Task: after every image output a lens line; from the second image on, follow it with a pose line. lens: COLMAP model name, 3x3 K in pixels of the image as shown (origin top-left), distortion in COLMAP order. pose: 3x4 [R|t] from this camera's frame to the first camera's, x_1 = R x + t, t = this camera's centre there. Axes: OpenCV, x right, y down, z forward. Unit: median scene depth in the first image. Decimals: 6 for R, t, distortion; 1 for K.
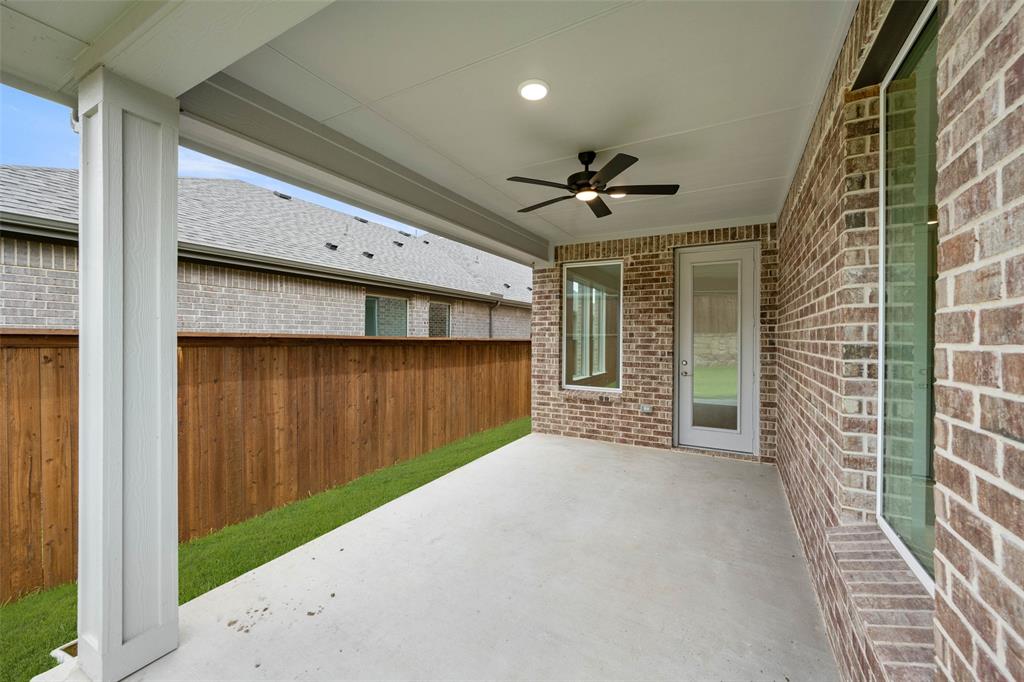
lens RADIAL K [[401.2, 0, 512.6], [0, 401.2, 337.9], [0, 0, 1]] dist [0.000212, -0.000149]
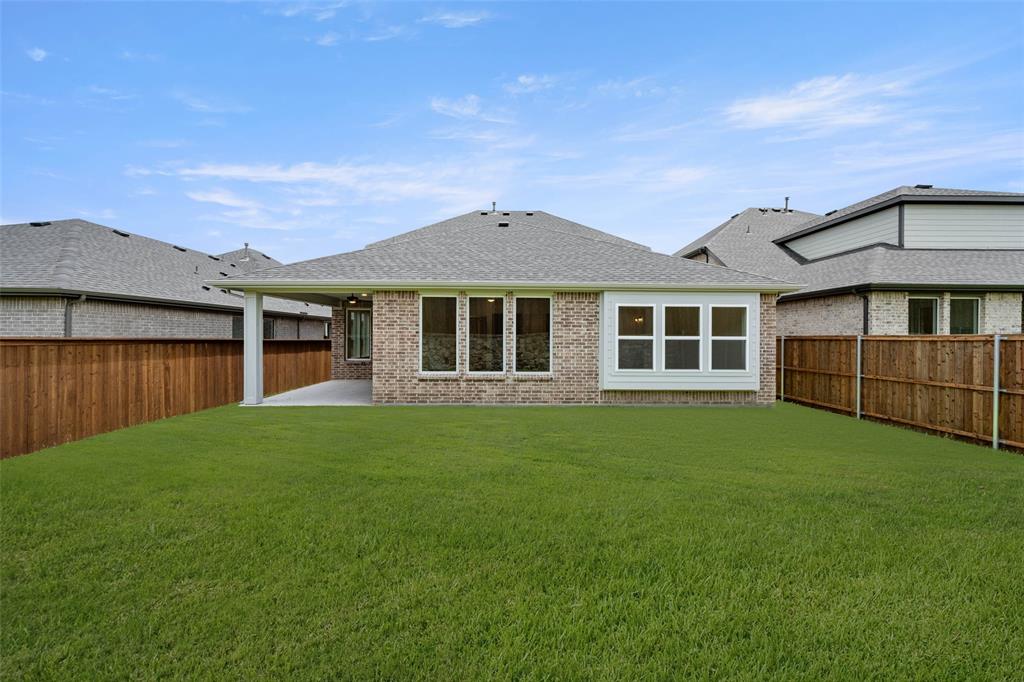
lens RADIAL K [[401.2, 0, 516.8], [0, 401.2, 336.3], [0, 0, 1]] dist [0.000212, -0.000149]
pose [[0.865402, -0.001036, 0.501076, -0.179502], [0.002641, 0.999993, -0.002494, -0.008893], [-0.501071, 0.003482, 0.865399, -1.477753]]
